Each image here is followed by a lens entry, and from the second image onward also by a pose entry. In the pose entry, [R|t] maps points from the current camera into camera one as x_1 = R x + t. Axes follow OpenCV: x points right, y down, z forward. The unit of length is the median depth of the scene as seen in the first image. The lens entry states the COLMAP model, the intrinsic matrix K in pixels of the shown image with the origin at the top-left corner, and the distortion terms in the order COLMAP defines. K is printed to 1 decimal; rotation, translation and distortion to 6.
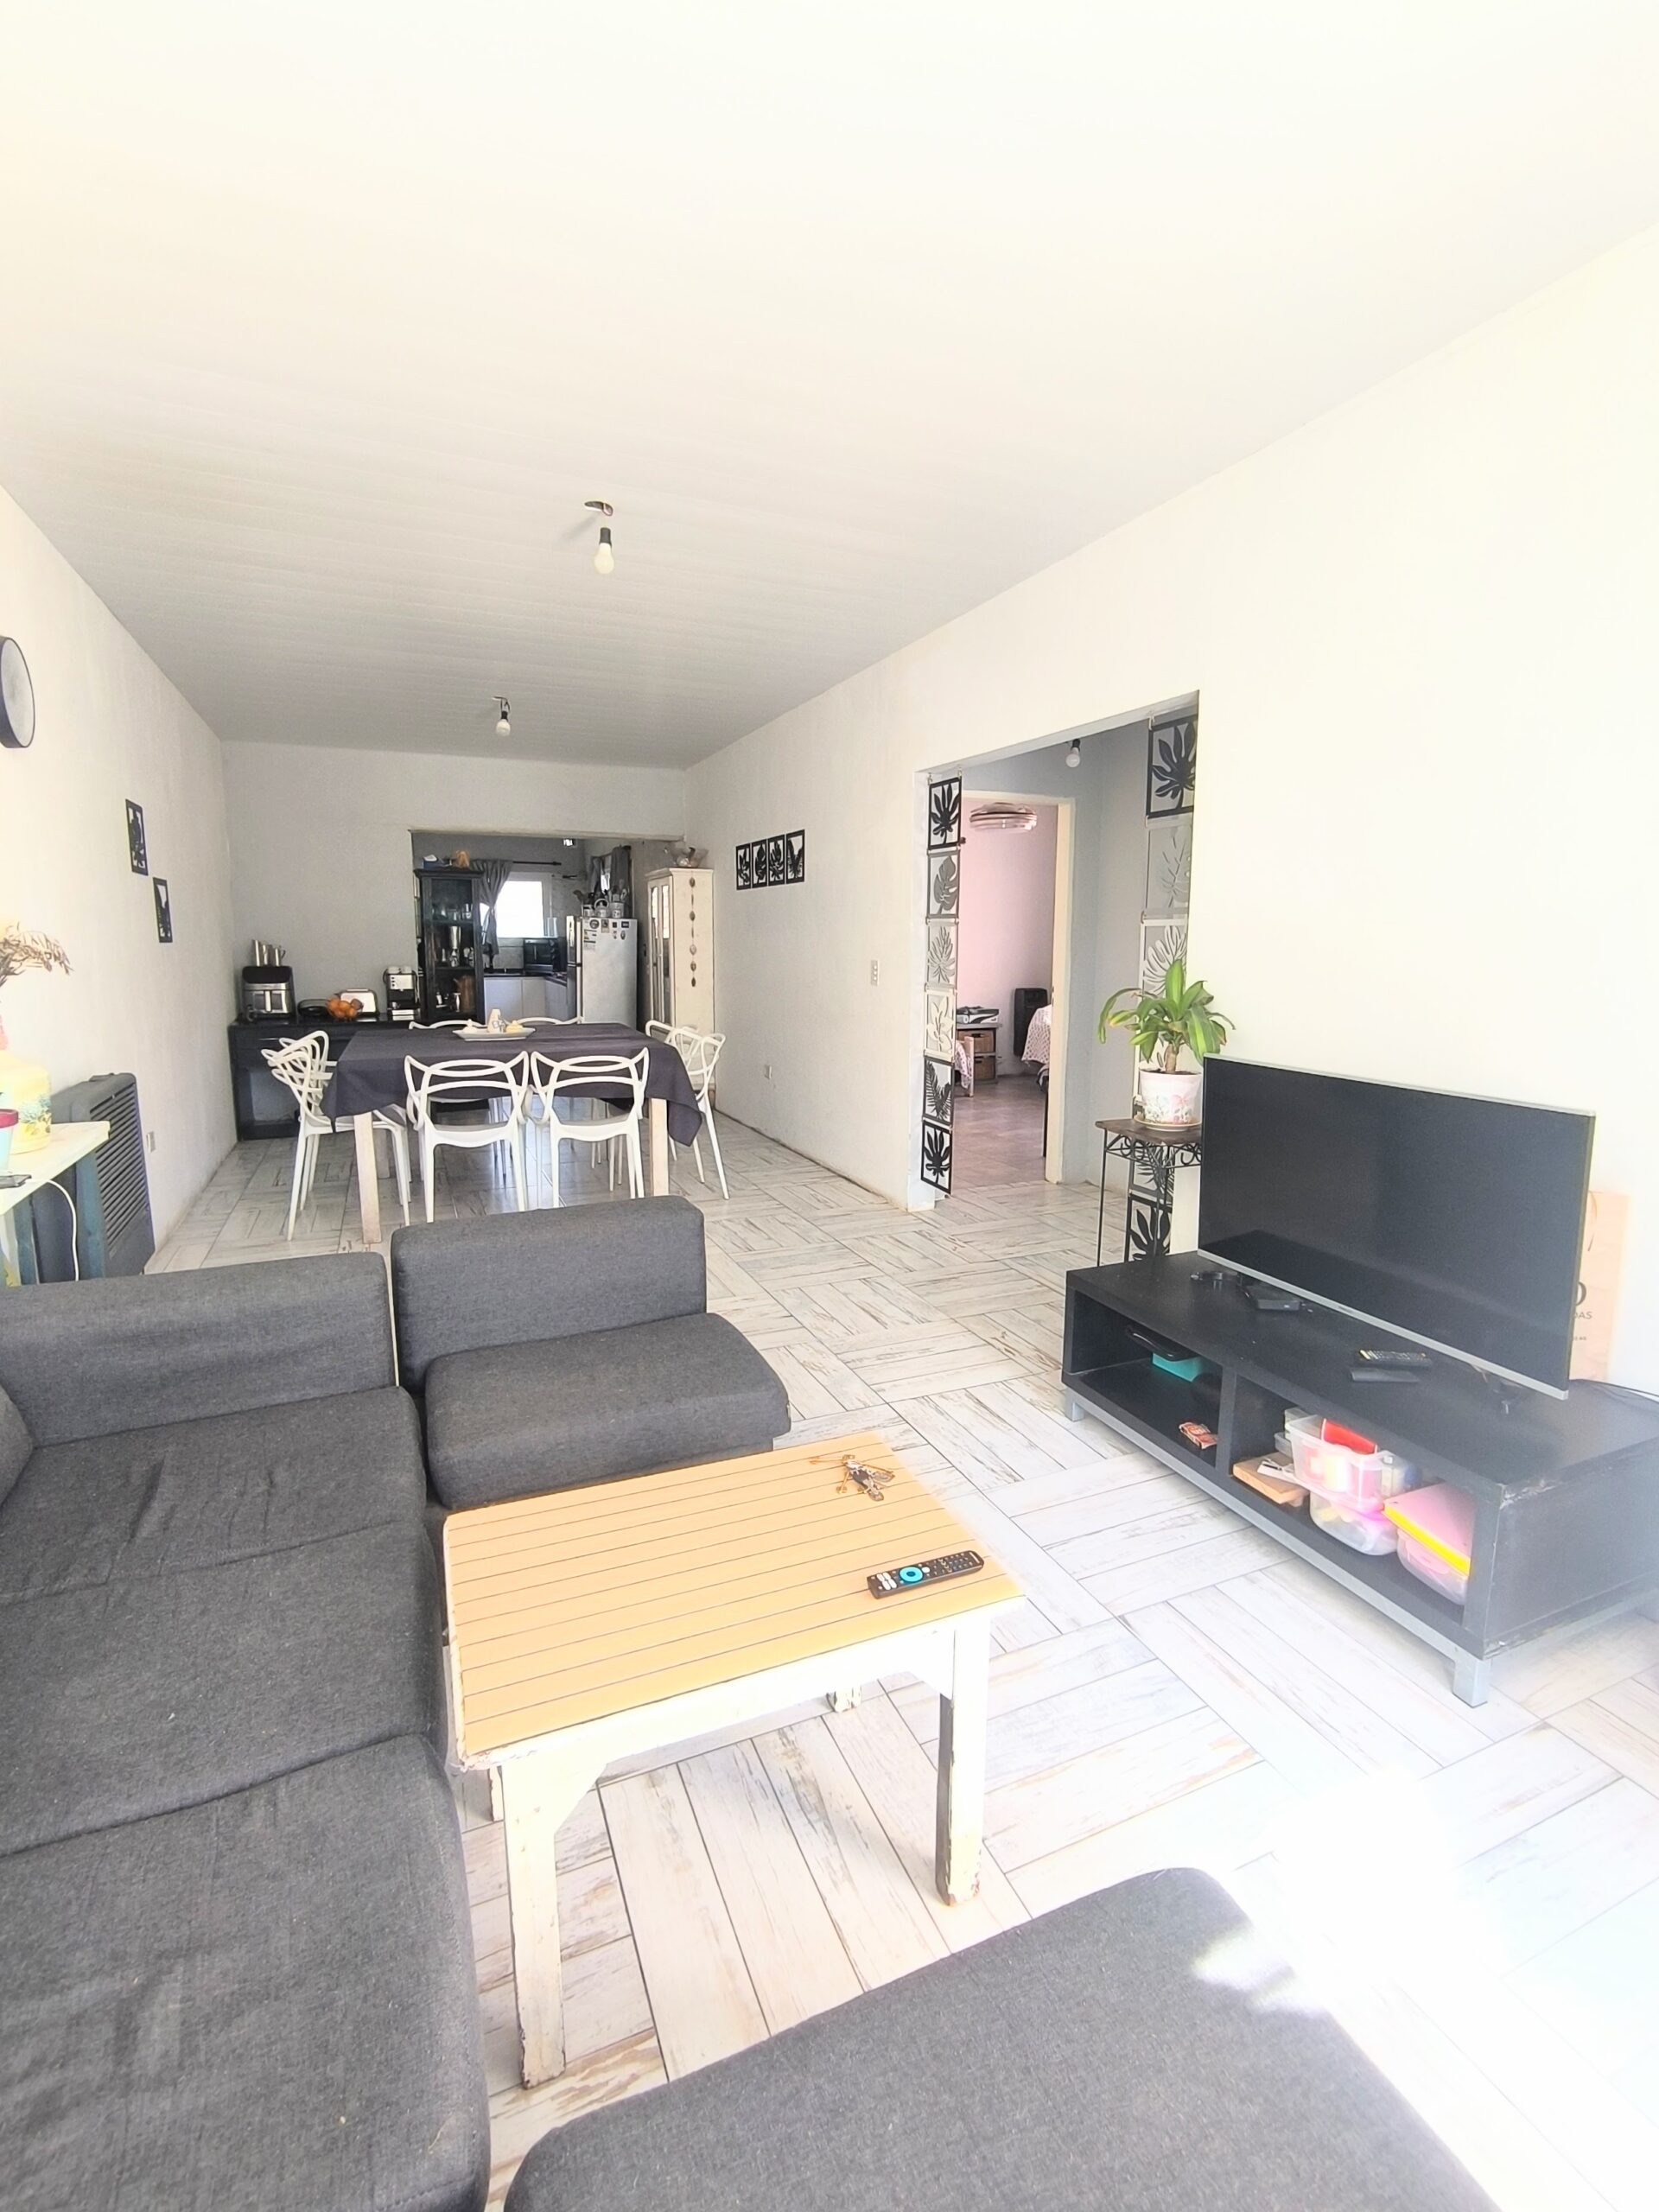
lens RADIAL K [[1013.8, 0, 841.5], [0, 1013.8, 1095.6], [0, 0, 1]] dist [-0.031067, 0.018457]
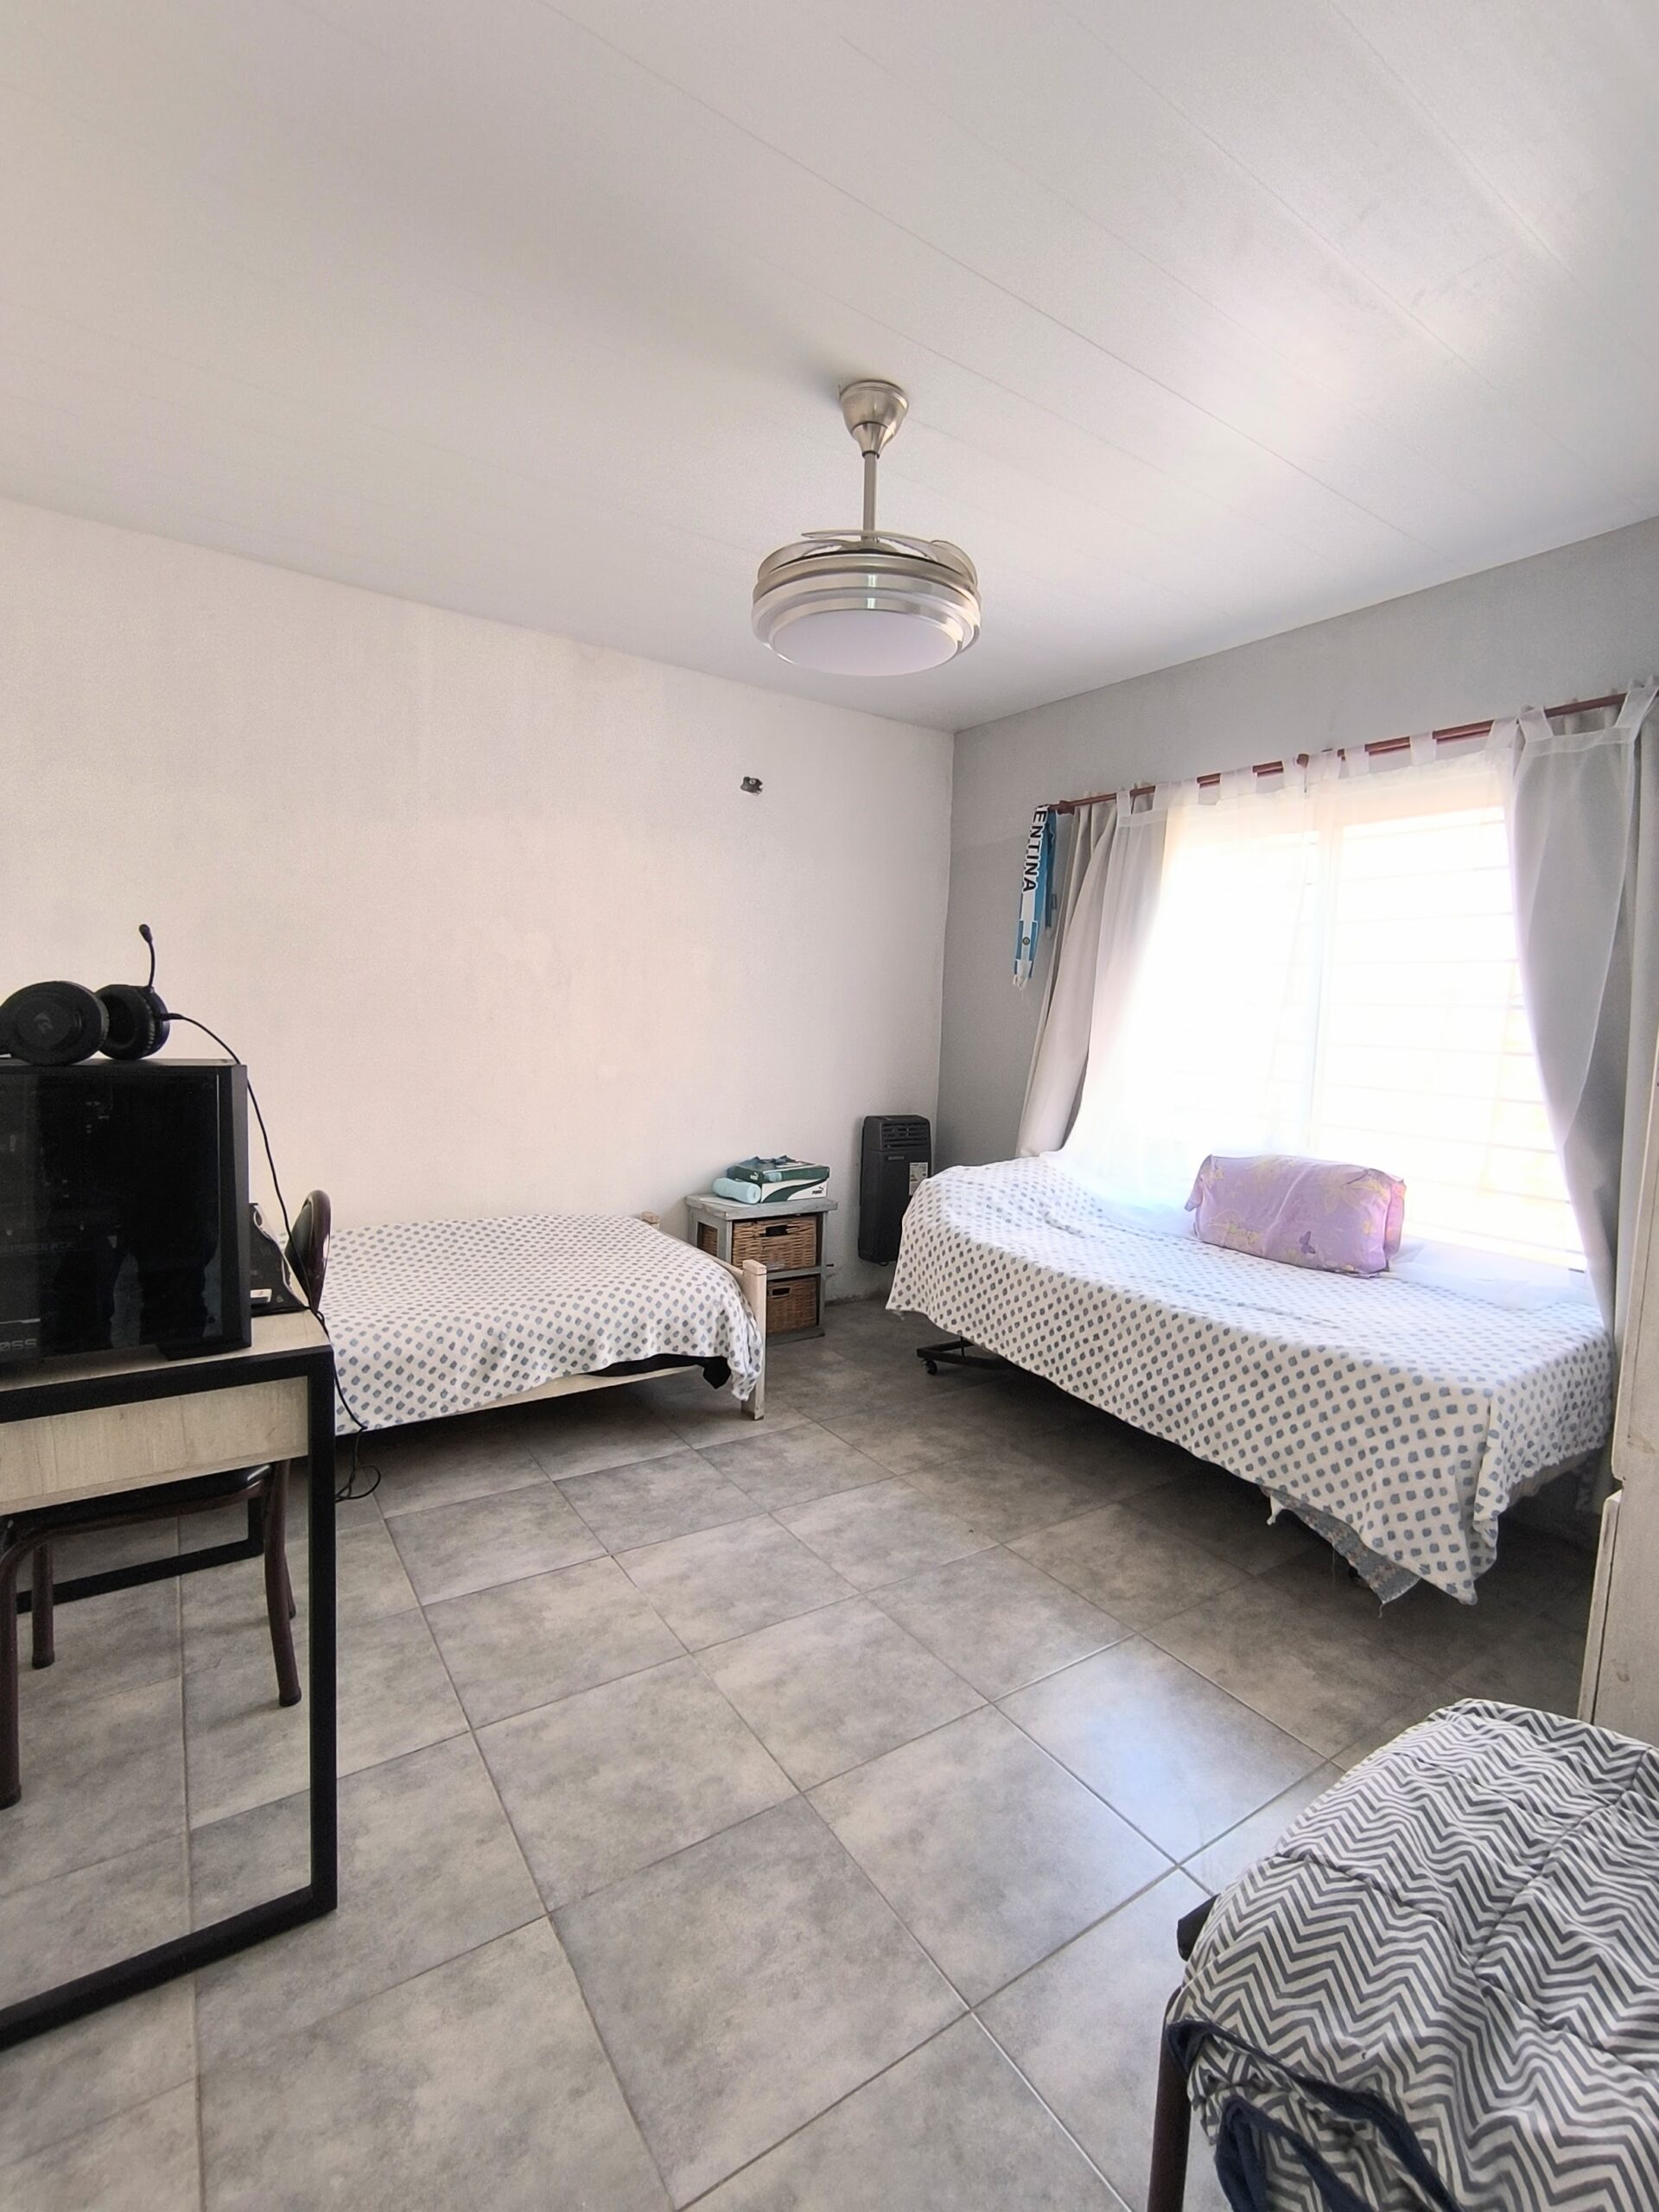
lens RADIAL K [[1013.1, 0, 851.6], [0, 1013.1, 1082.3], [0, 0, 1]] dist [-0.027251, 0.014135]
pose [[0.981772, 0.026086, 0.188262, 0.128552], [-0.008431, 0.995539, -0.093975, -0.129065], [-0.189874, 0.090675, 0.977612, 0.892366]]
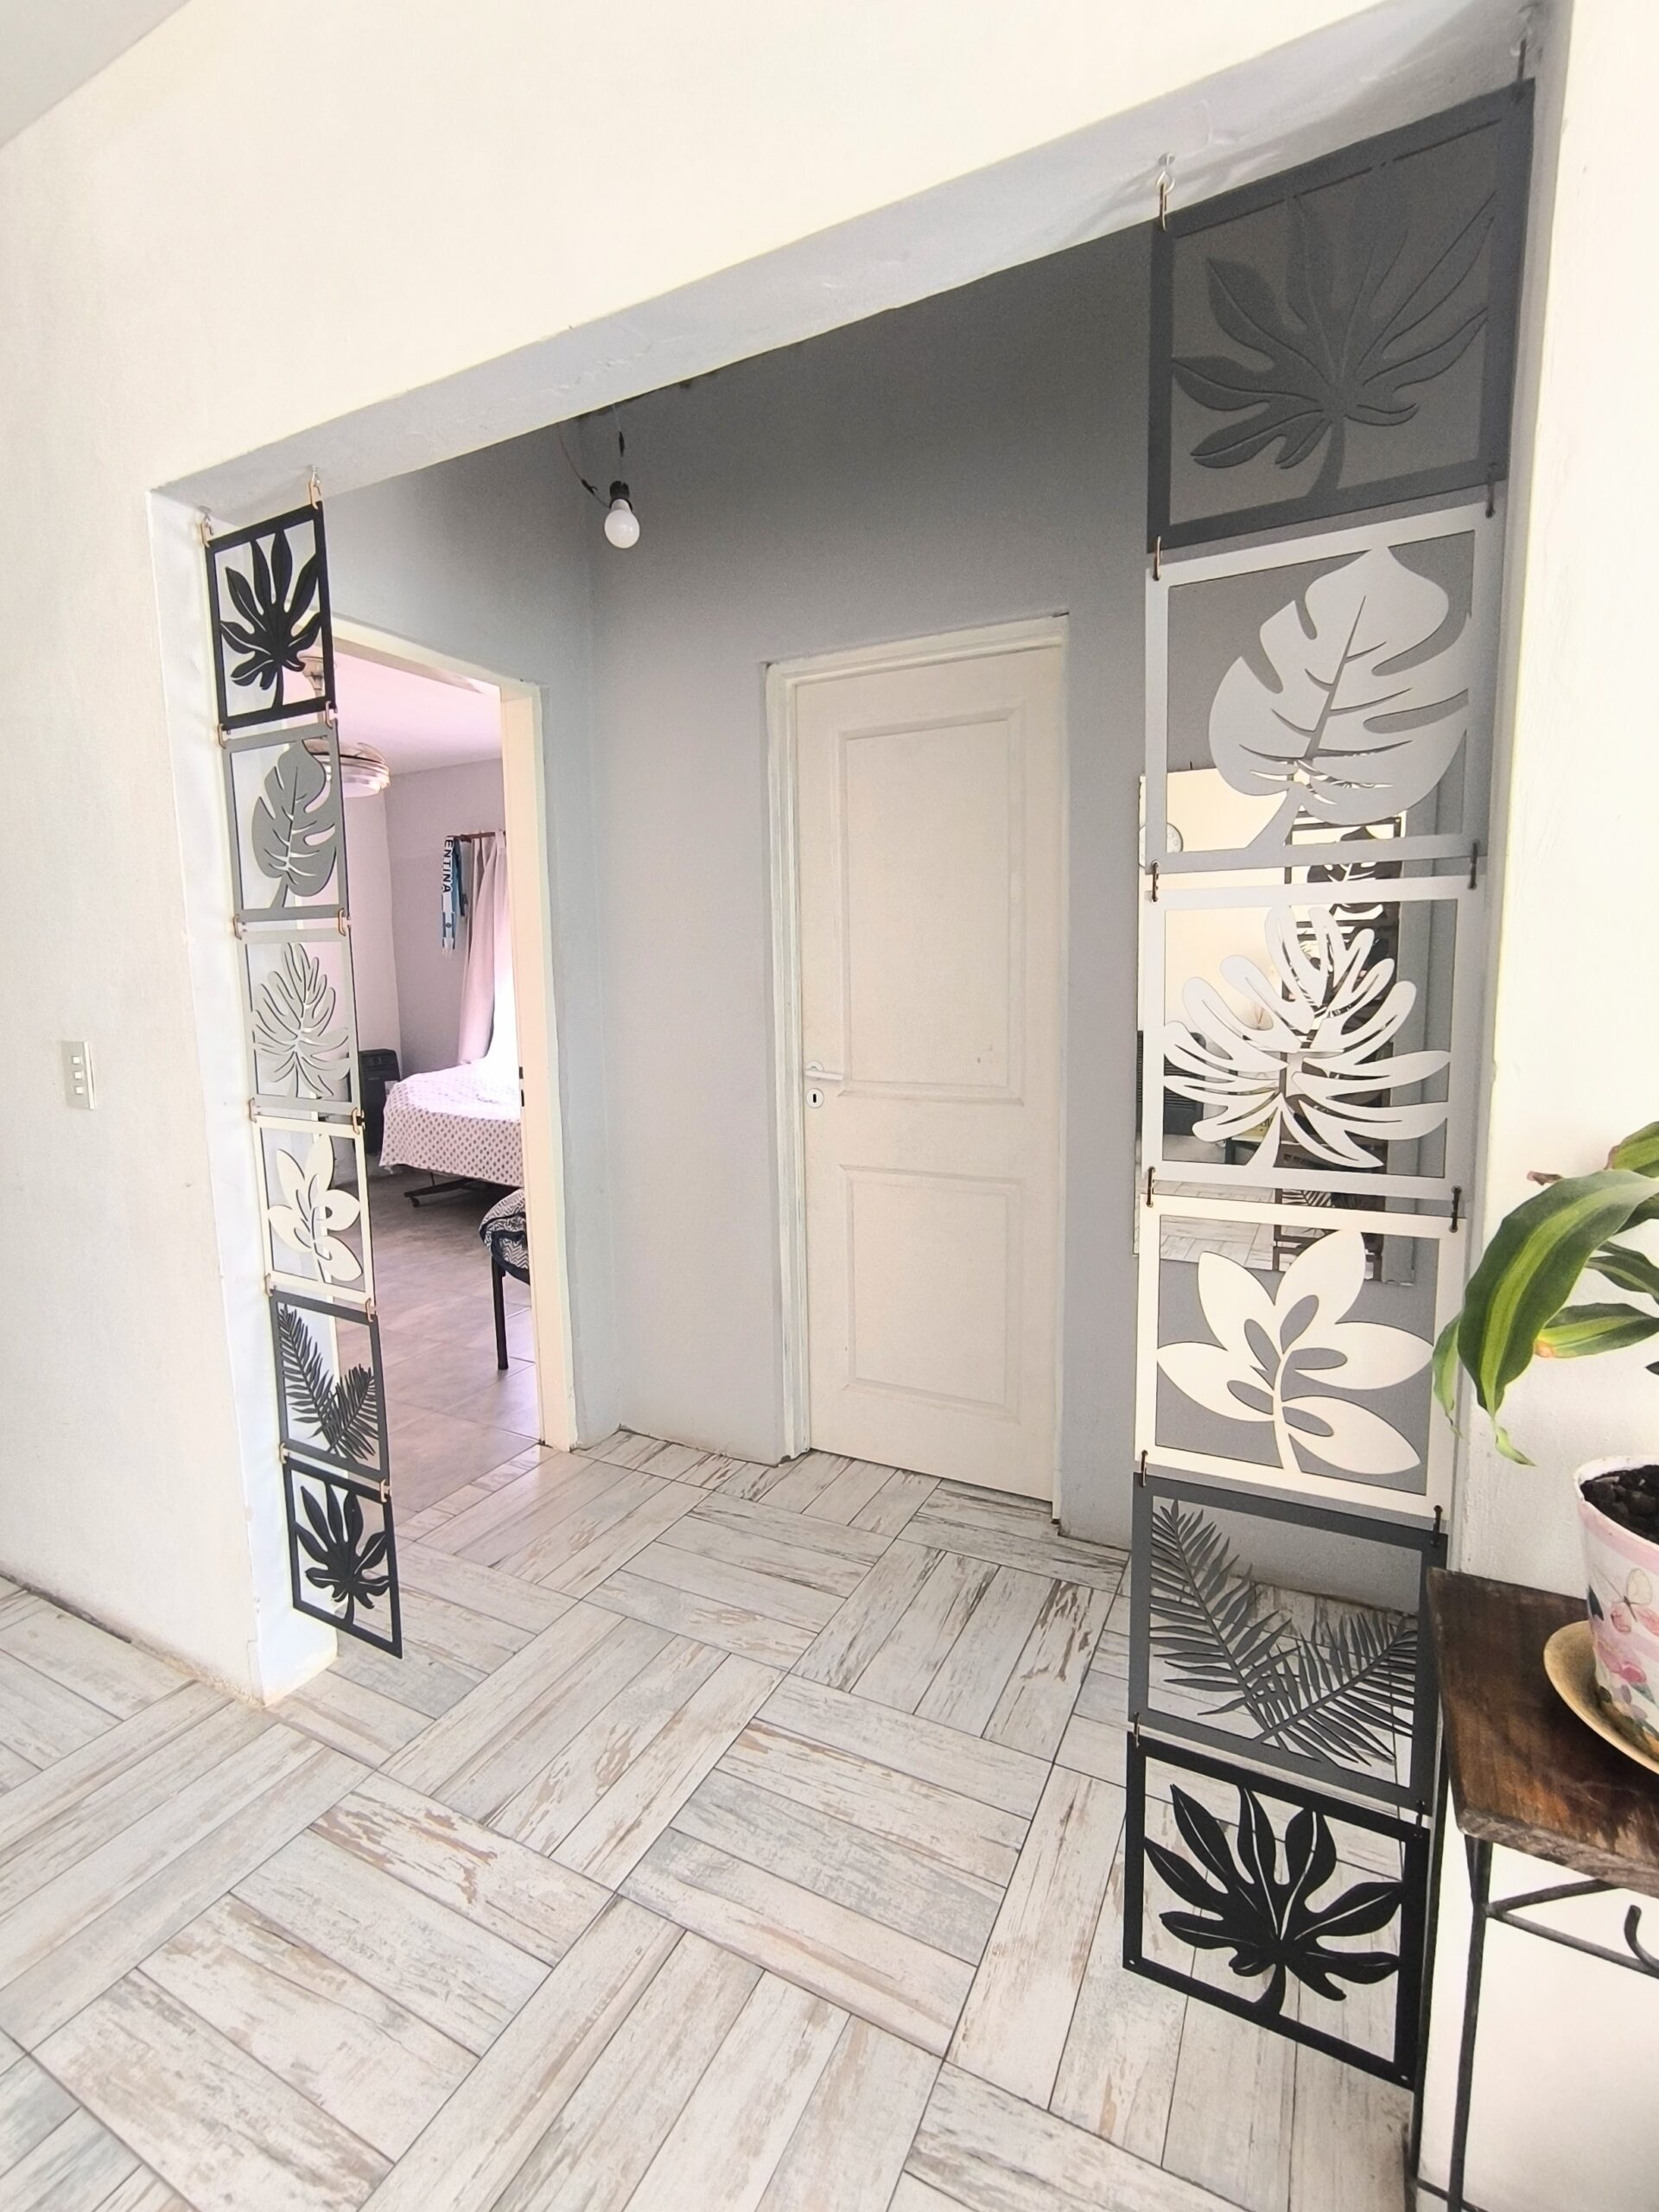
lens RADIAL K [[993.3, 0, 831.0], [0, 993.3, 1091.8], [0, 0, 1]] dist [-0.010864, -0.000328]
pose [[0.776459, -0.095123, 0.622947, 0.018983], [0.118257, 0.992974, 0.004227, -0.073695], [-0.618972, 0.070386, 0.782253, 0.482702]]
